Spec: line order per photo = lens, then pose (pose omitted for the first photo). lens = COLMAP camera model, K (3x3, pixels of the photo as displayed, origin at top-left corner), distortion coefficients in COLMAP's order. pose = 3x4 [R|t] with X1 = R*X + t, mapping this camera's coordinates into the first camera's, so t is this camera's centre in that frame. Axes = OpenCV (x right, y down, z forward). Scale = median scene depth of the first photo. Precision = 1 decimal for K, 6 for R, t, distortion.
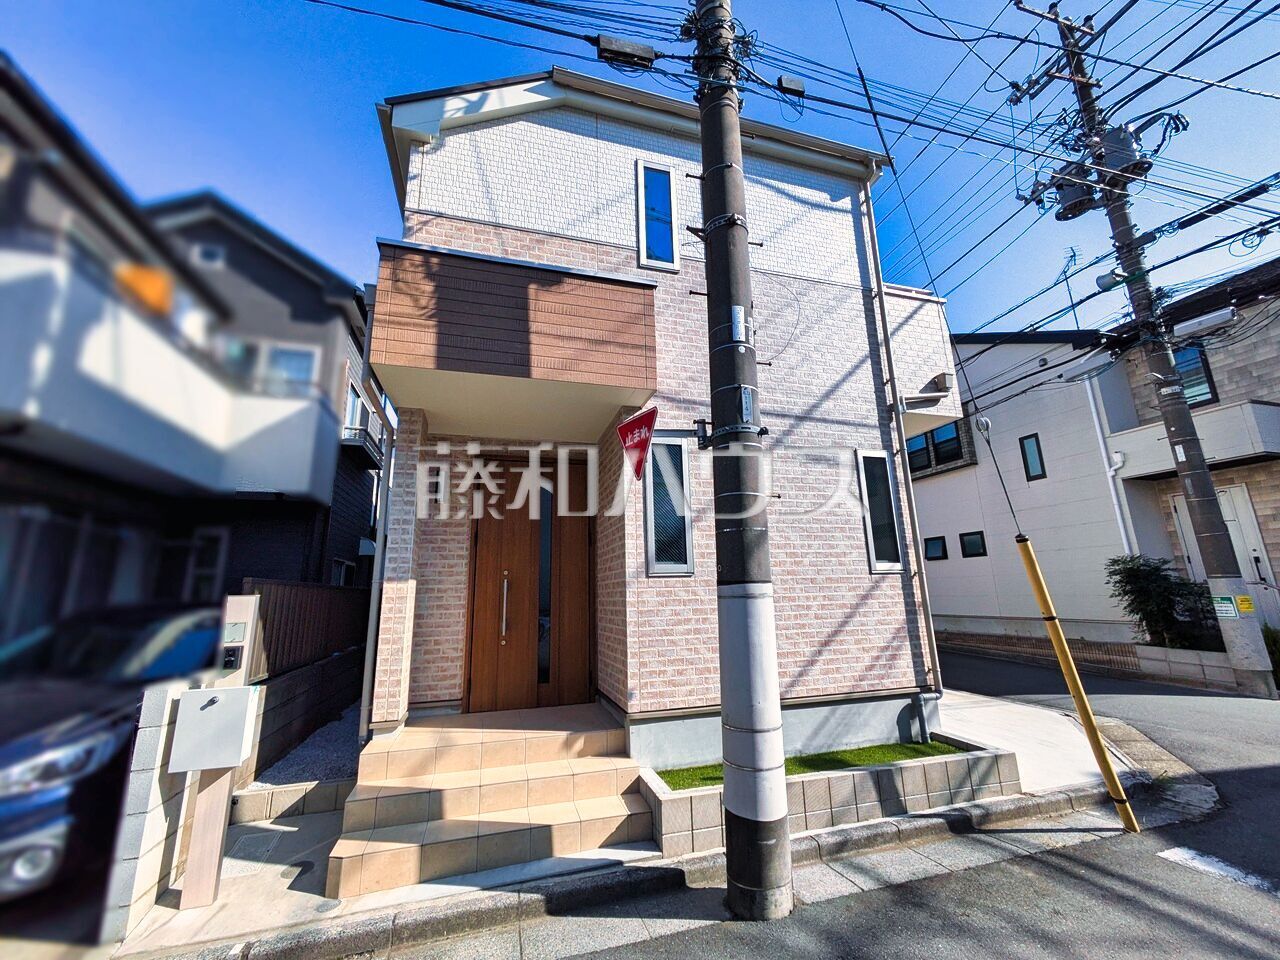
lens RADIAL K [[508.4, 0, 641.7], [0, 508.4, 479.2], [0, 0, 1]] dist [-0.001337, 0.003098]
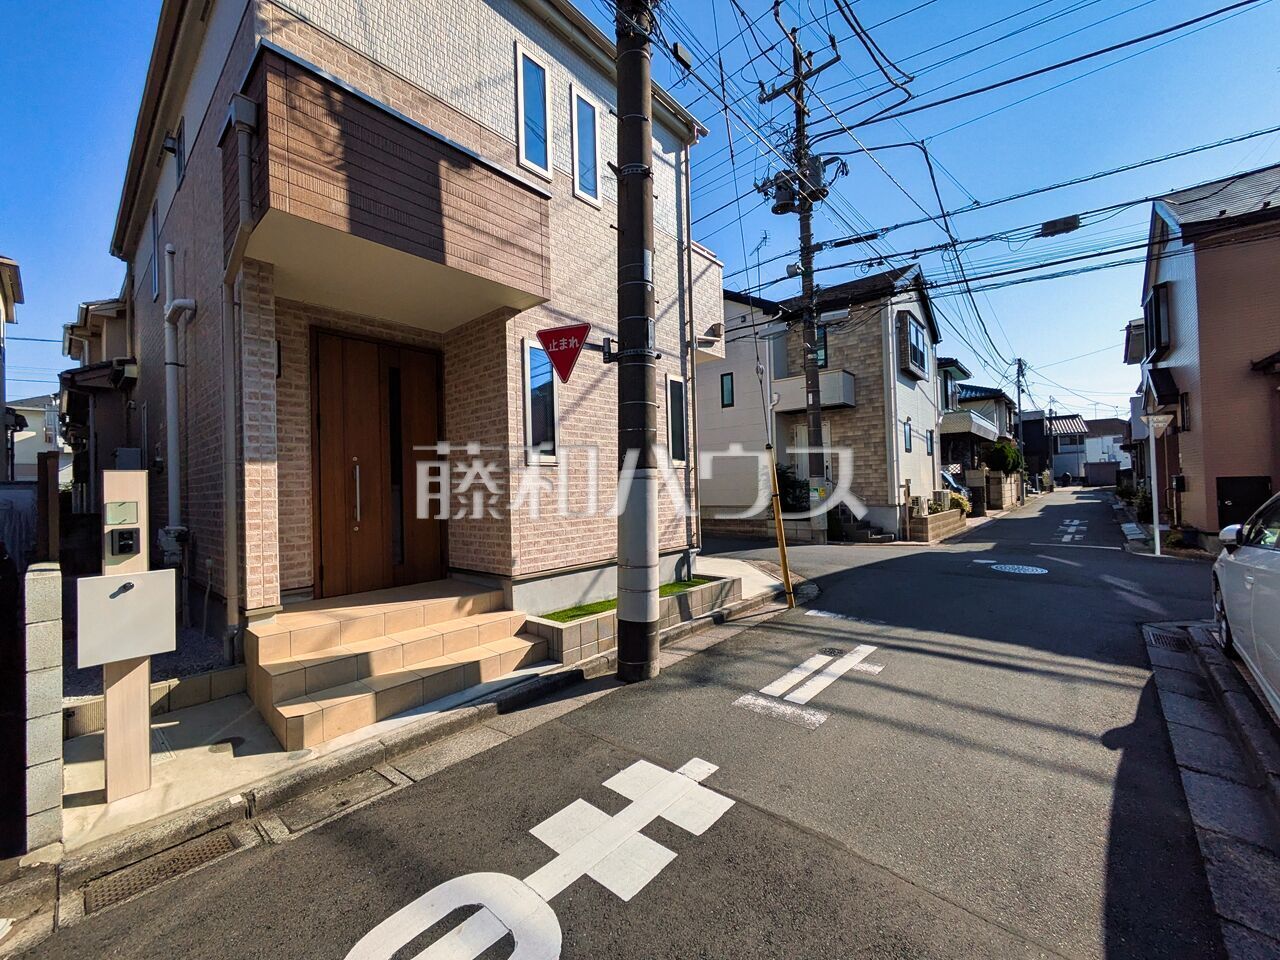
lens RADIAL K [[506.7, 0, 645.2], [0, 506.7, 479.9], [0, 0, 1]] dist [-0.000852, 0.000309]
pose [[0.838340, 0.009613, 0.545062, -0.376672], [-0.113230, 0.981110, 0.156851, 0.012708], [-0.533258, -0.193213, 0.823593, -0.098422]]
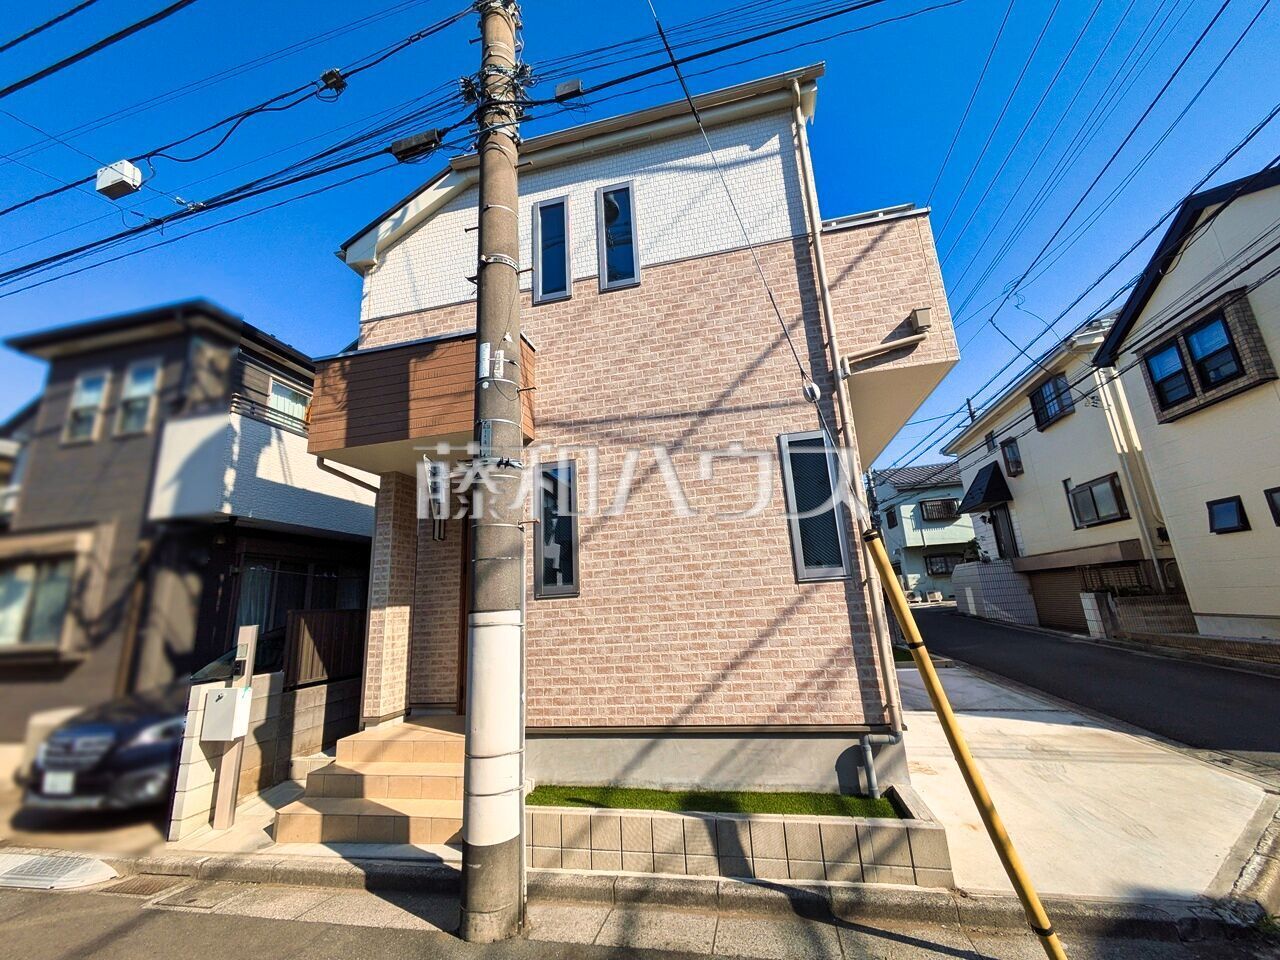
lens RADIAL K [[507.7, 0, 639.9], [0, 507.7, 478.2], [0, 0, 1]] dist [0.001580, 0.000623]
pose [[0.872403, -0.141731, -0.467787, 0.707679], [0.141498, 0.989289, -0.035850, 0.011372], [0.467858, -0.034915, 0.883114, 0.169240]]
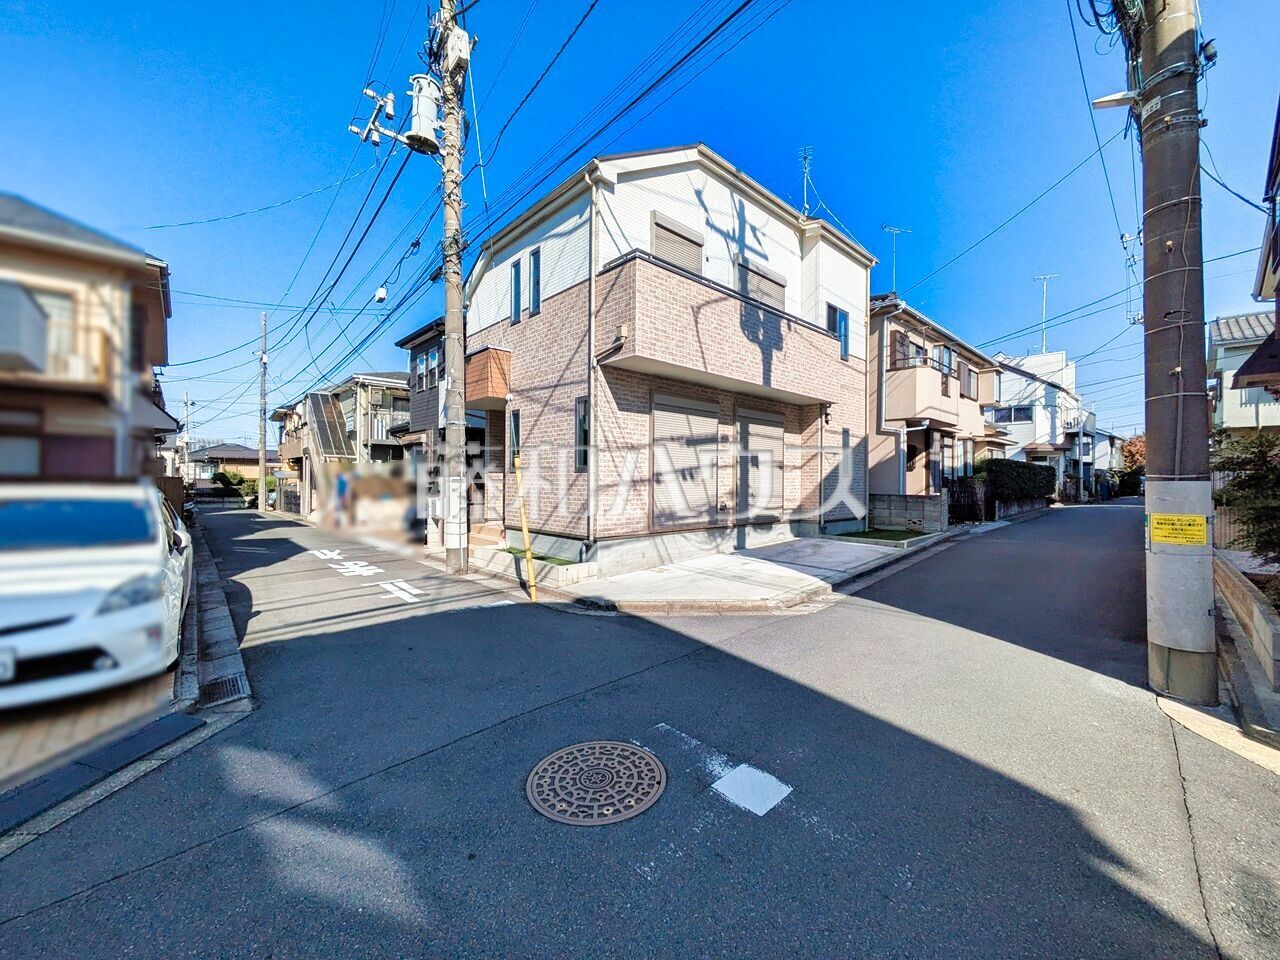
lens RADIAL K [[508.7, 0, 636.3], [0, 508.7, 479.5], [0, 0, 1]] dist [0.001680, 0.000182]
pose [[0.439943, 0.021458, -0.897769, 2.338725], [0.183593, 0.976450, 0.113307, 0.056359], [0.879059, -0.214673, 0.425643, 0.486110]]
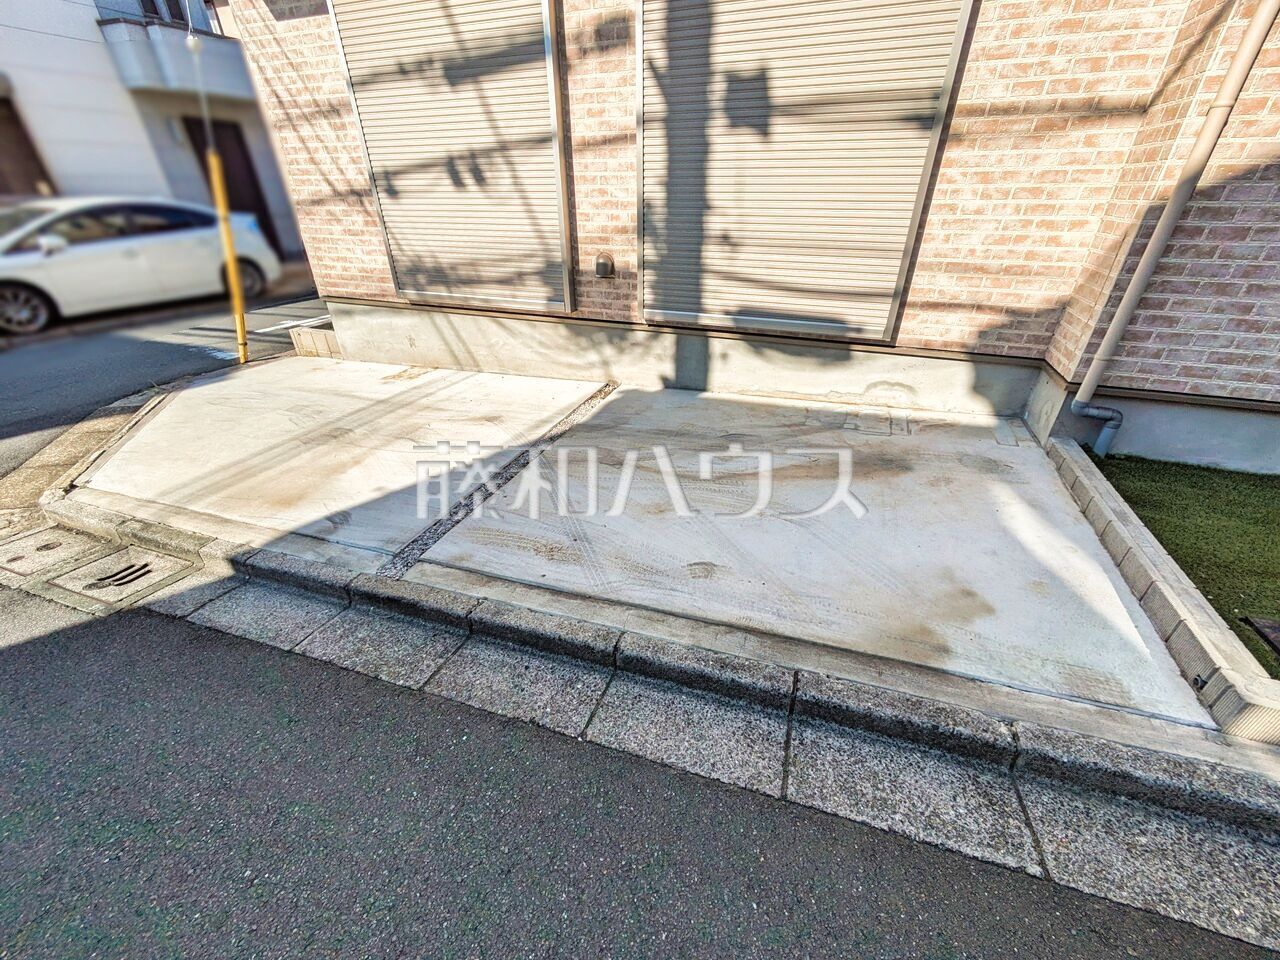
lens RADIAL K [[508.4, 0, 641.7], [0, 508.4, 479.2], [0, 0, 1]] dist [-0.001337, 0.003098]
pose [[-0.609825, 0.415864, -0.674664, 1.154013], [0.192037, 0.903439, 0.383300, 0.515650], [0.768918, 0.104186, -0.630801, 2.428174]]
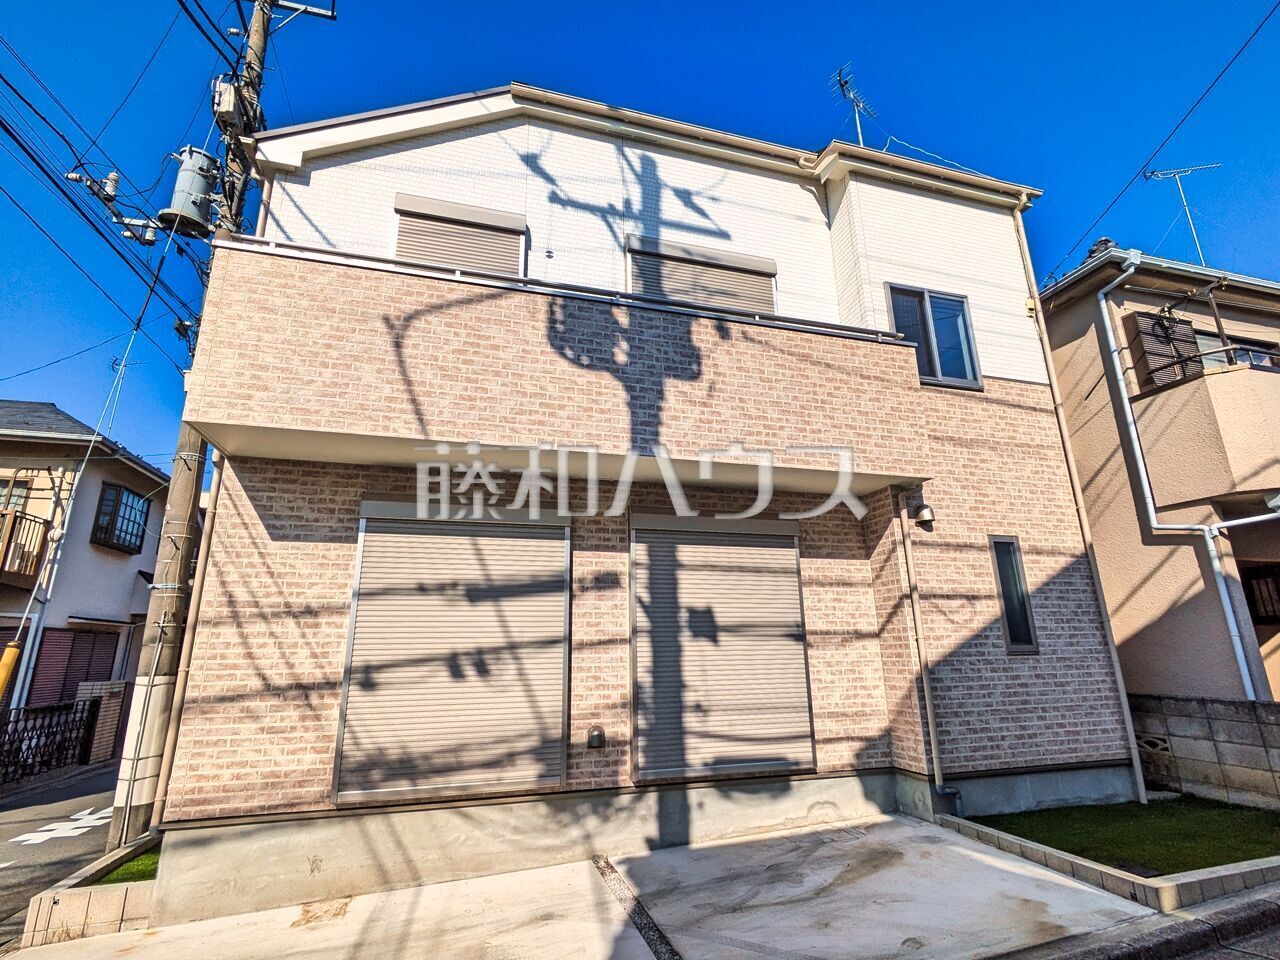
lens RADIAL K [[610.2, 0, 635.7], [0, 610.2, 484.0], [0, 0, 1]] dist [0.000984, 0.000534]
pose [[-0.008990, -0.247957, -0.968729, 1.733653], [0.237427, 0.940535, -0.242943, 0.347848], [0.971364, -0.232187, 0.050417, 1.915023]]
